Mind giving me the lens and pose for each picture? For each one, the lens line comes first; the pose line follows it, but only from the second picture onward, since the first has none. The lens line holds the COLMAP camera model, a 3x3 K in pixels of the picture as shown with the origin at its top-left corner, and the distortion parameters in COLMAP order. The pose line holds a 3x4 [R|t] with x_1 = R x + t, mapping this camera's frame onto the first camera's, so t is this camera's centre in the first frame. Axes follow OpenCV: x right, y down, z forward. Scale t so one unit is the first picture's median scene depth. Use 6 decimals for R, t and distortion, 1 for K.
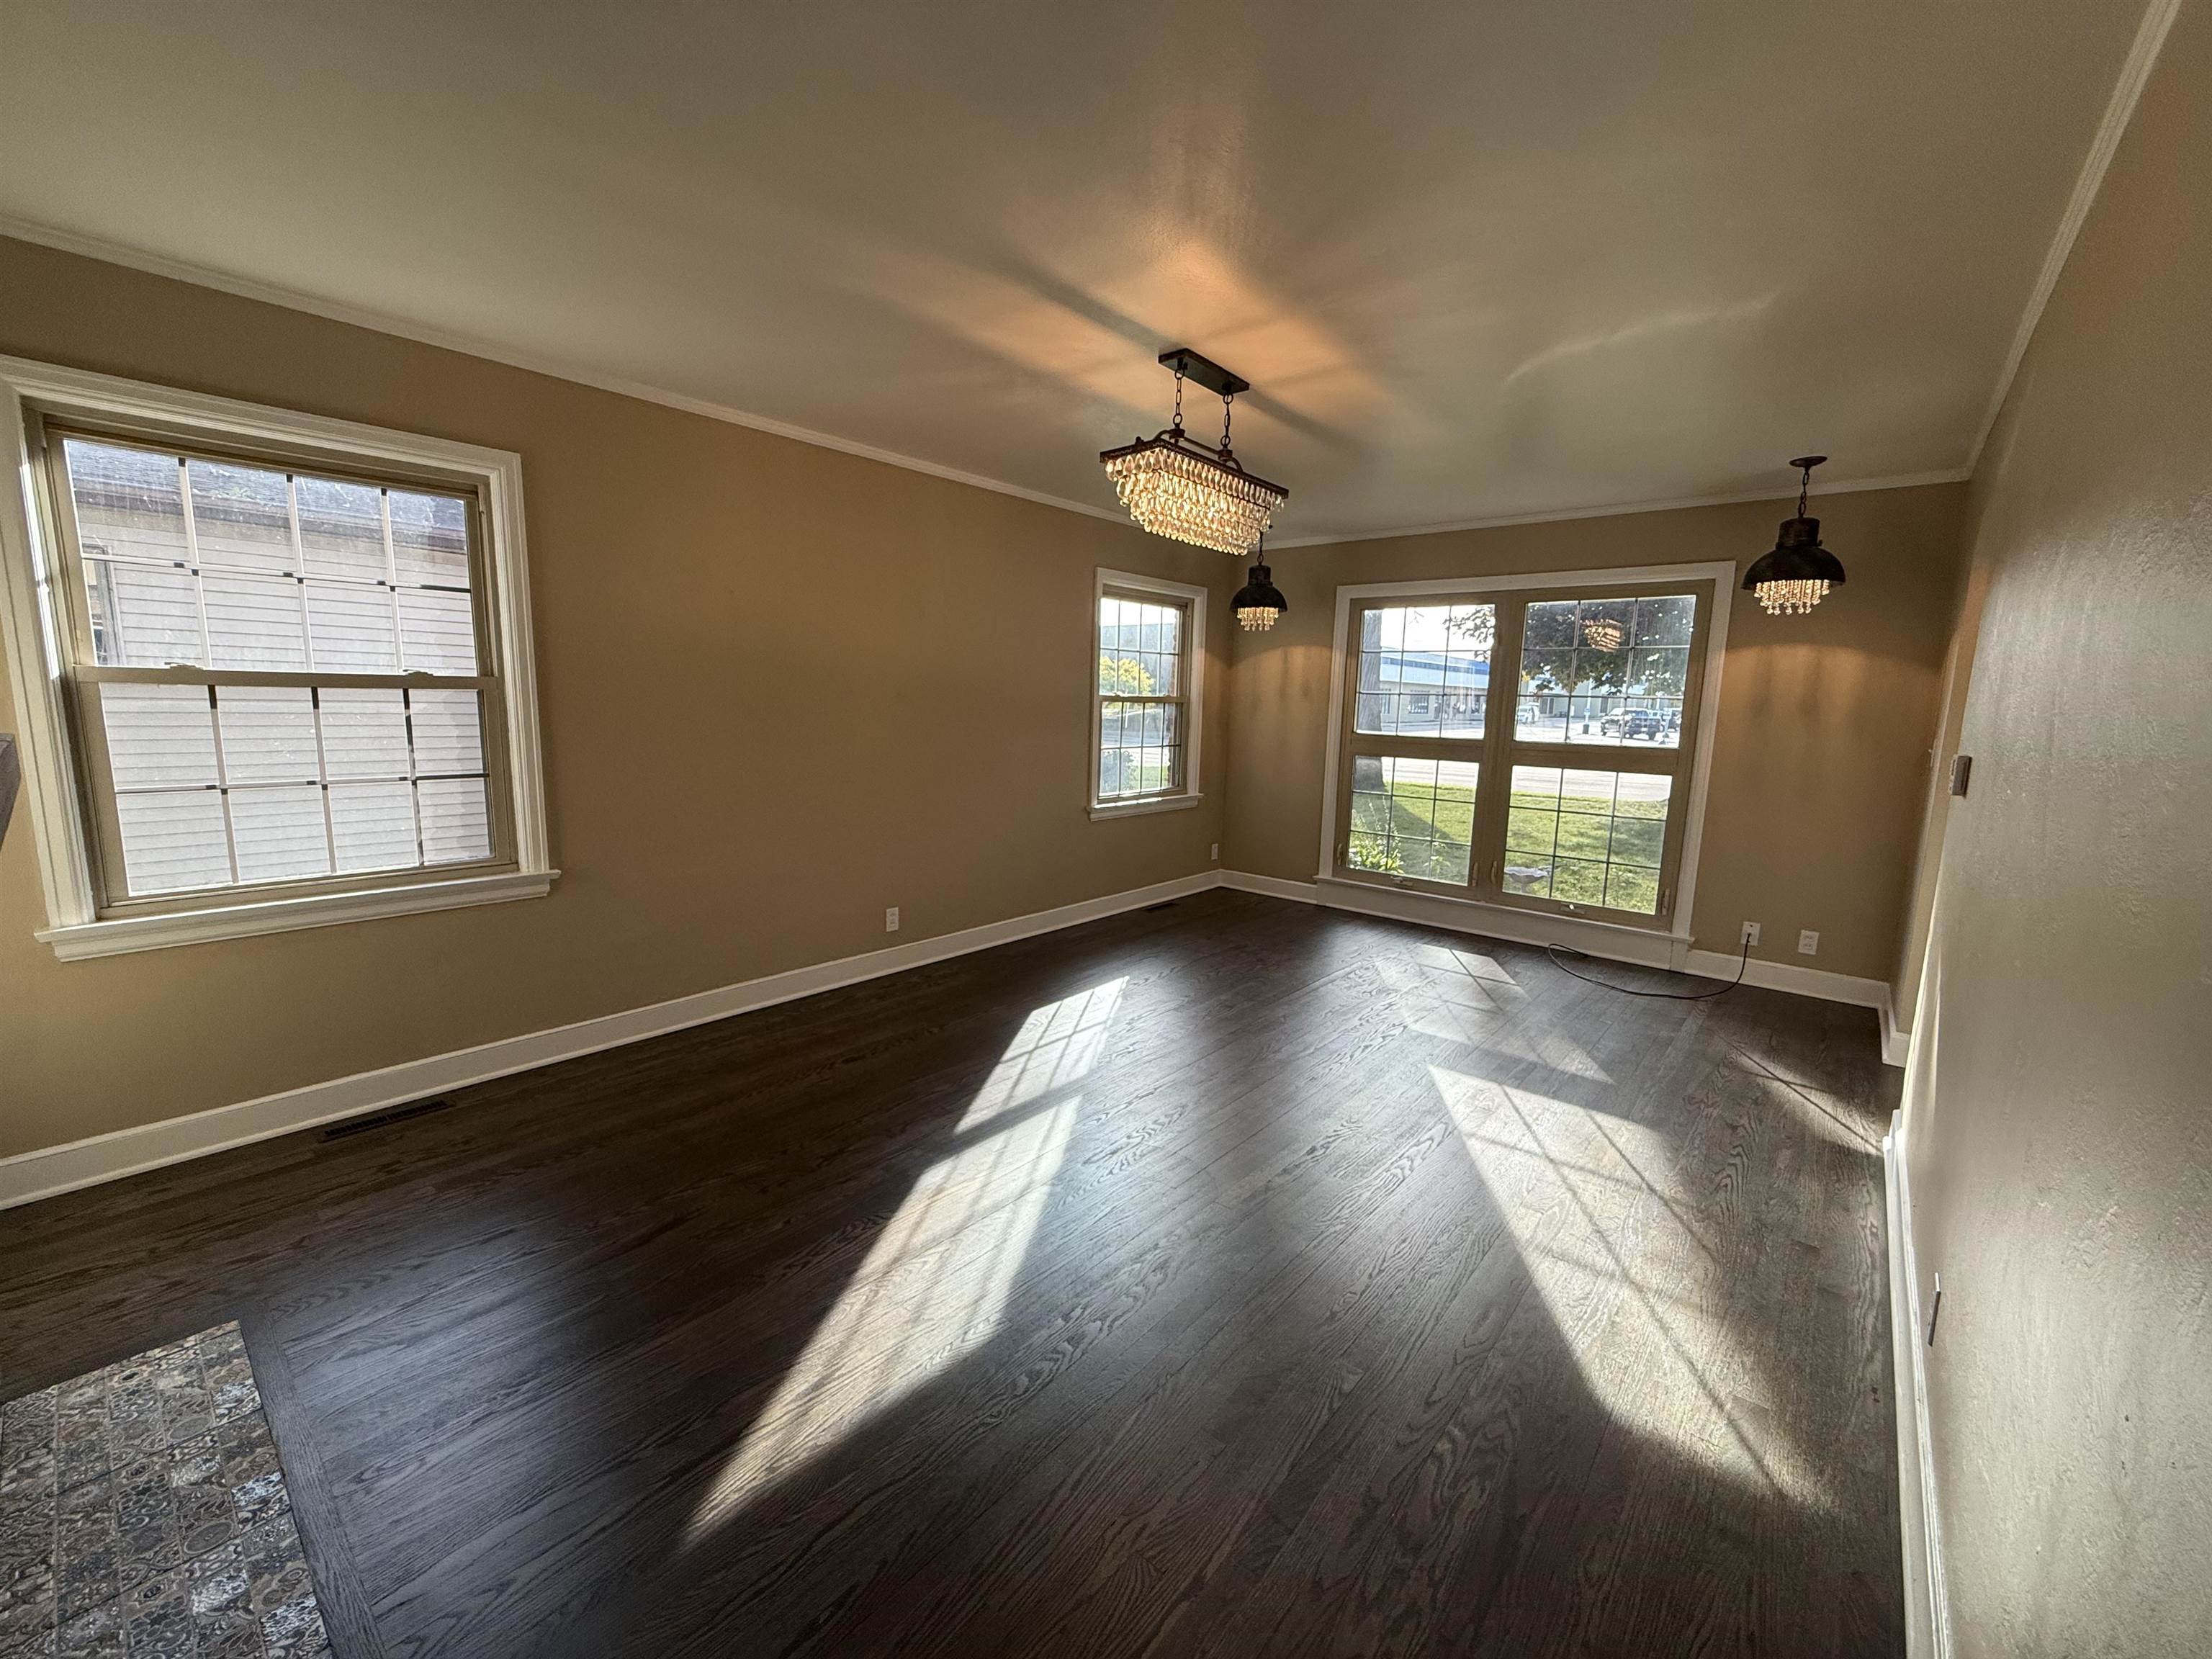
lens RADIAL K [[850.9, 0, 1113.8], [0, 850.9, 825.4], [0, 0, 1]] dist [-0.018094, 0.000250]
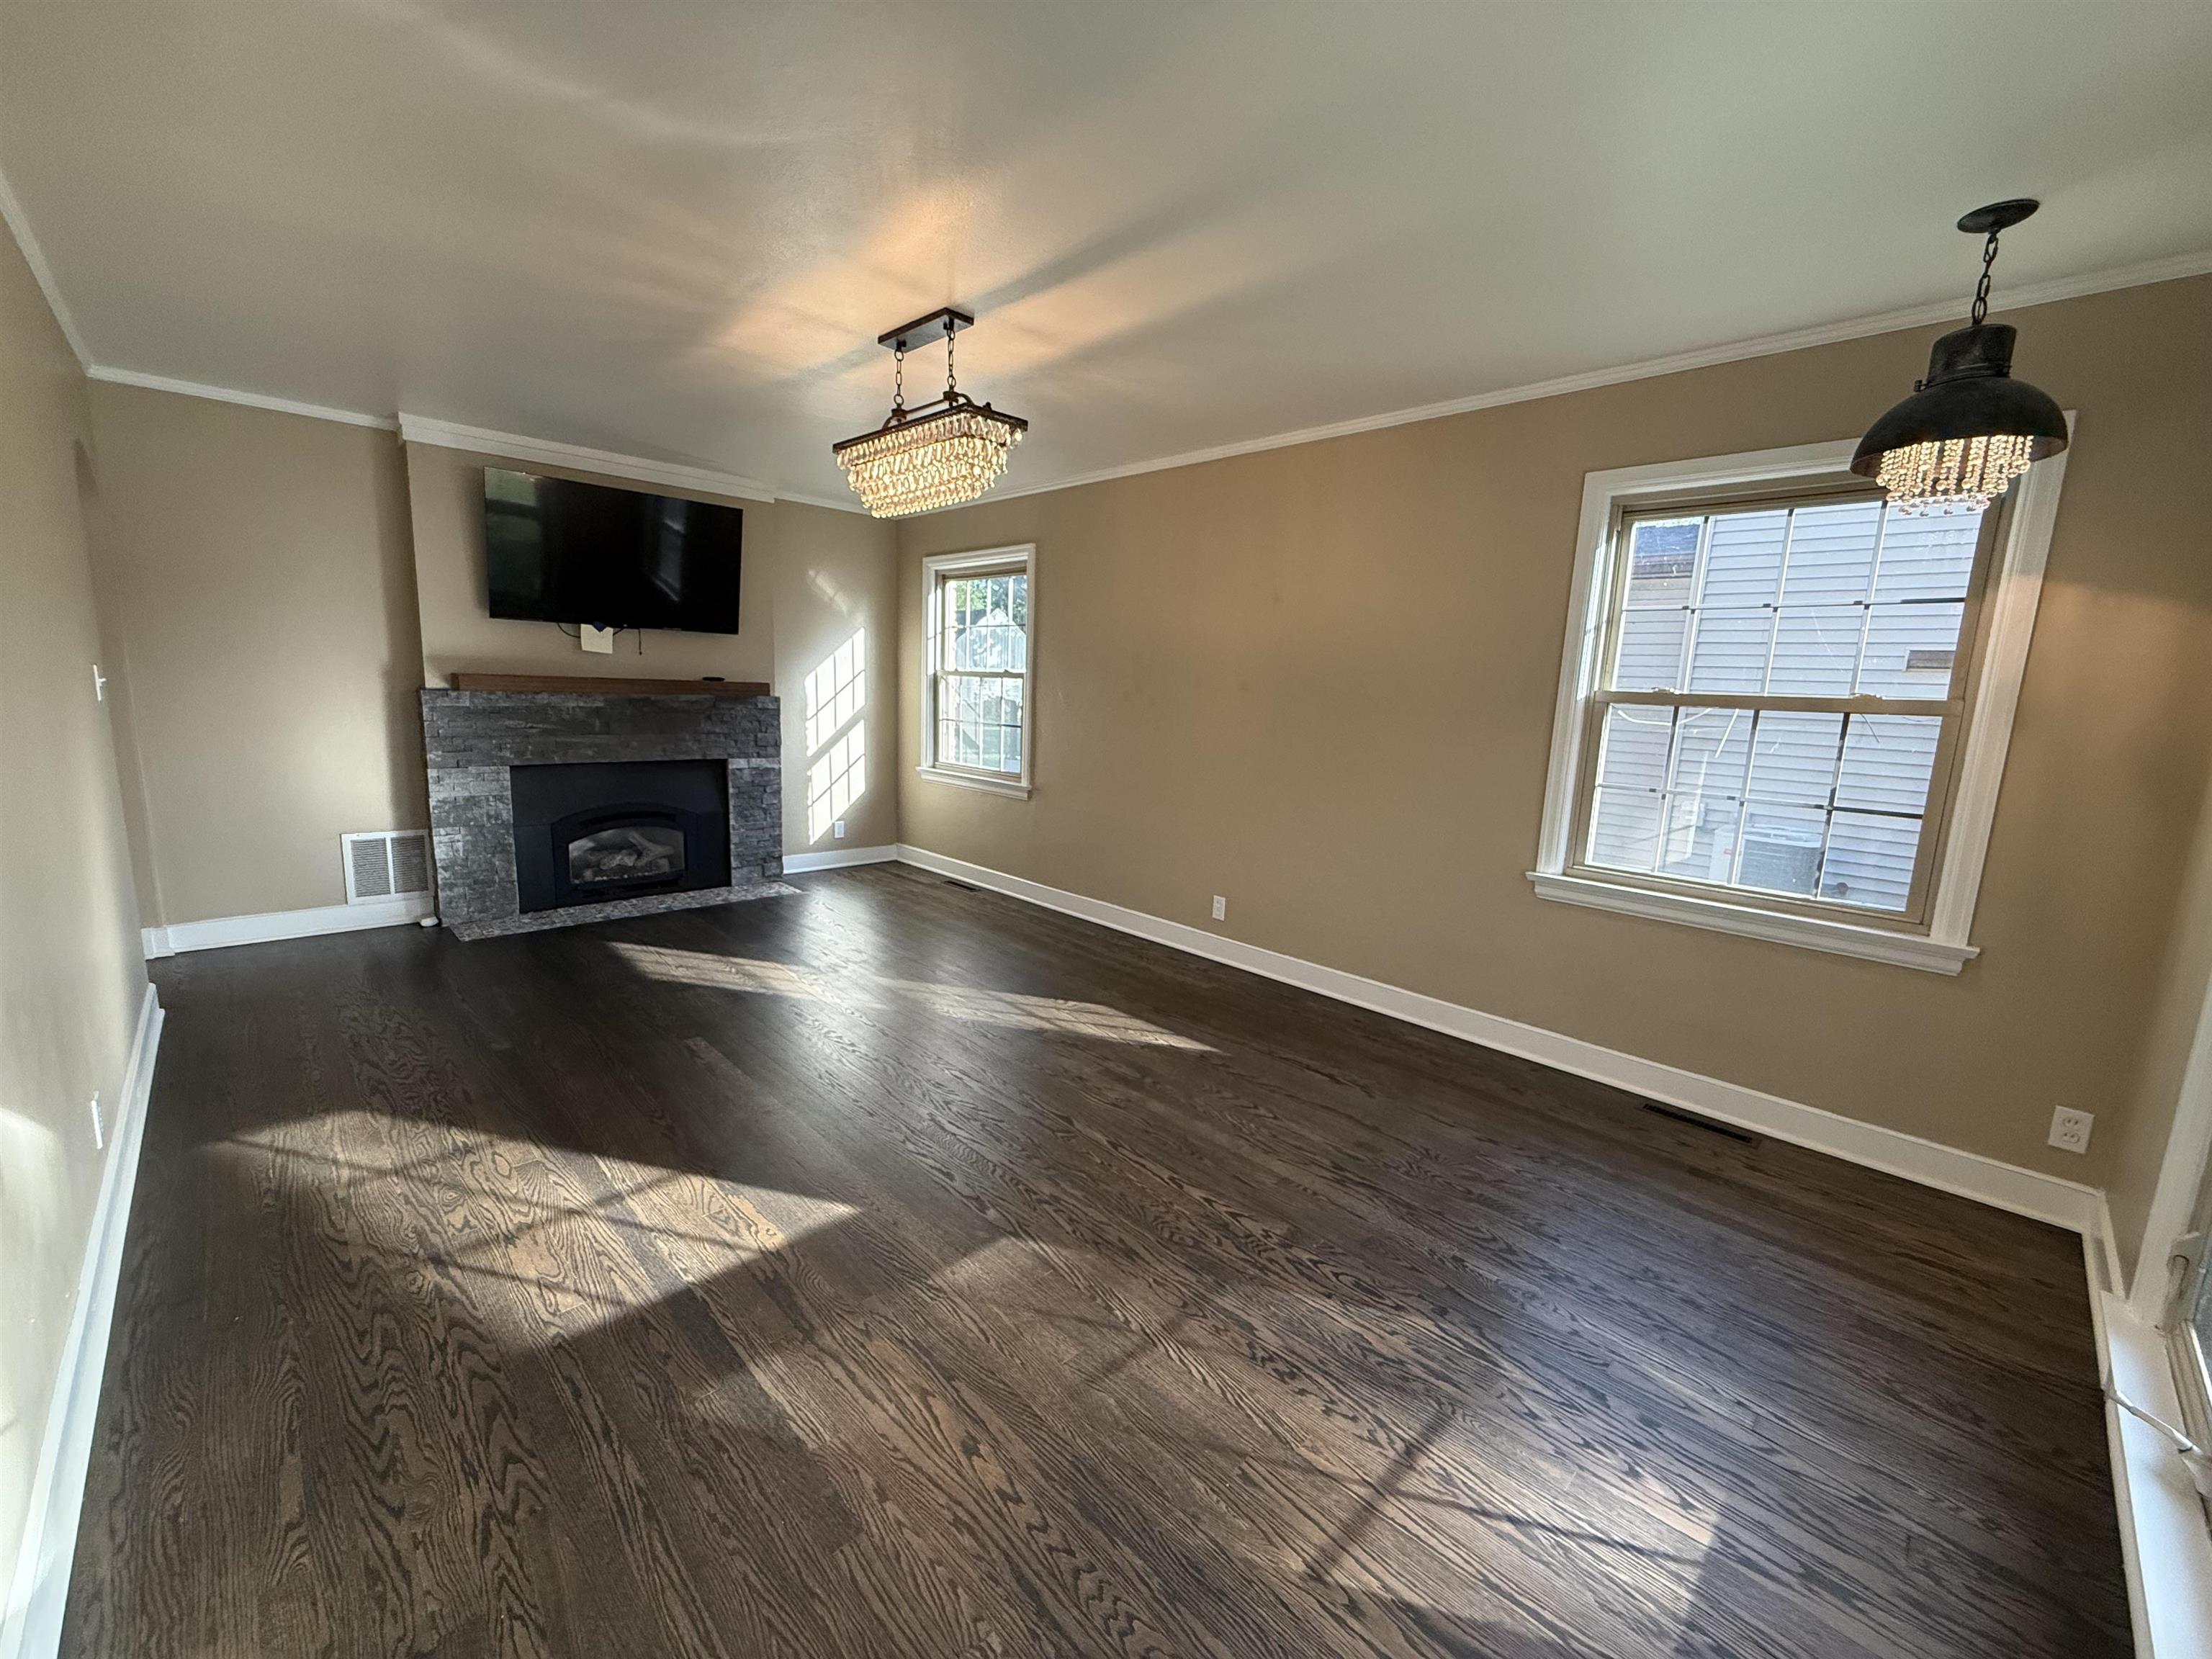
lens RADIAL K [[885.1, 0, 1097.3], [0, 885.1, 828.9], [0, 0, 1]] dist [0.000609, 0.000382]
pose [[-0.087550, 0.137189, -0.986668, 0.766456], [-0.183555, 0.971290, 0.151338, -0.111099], [0.979103, 0.194358, -0.059855, 0.894795]]
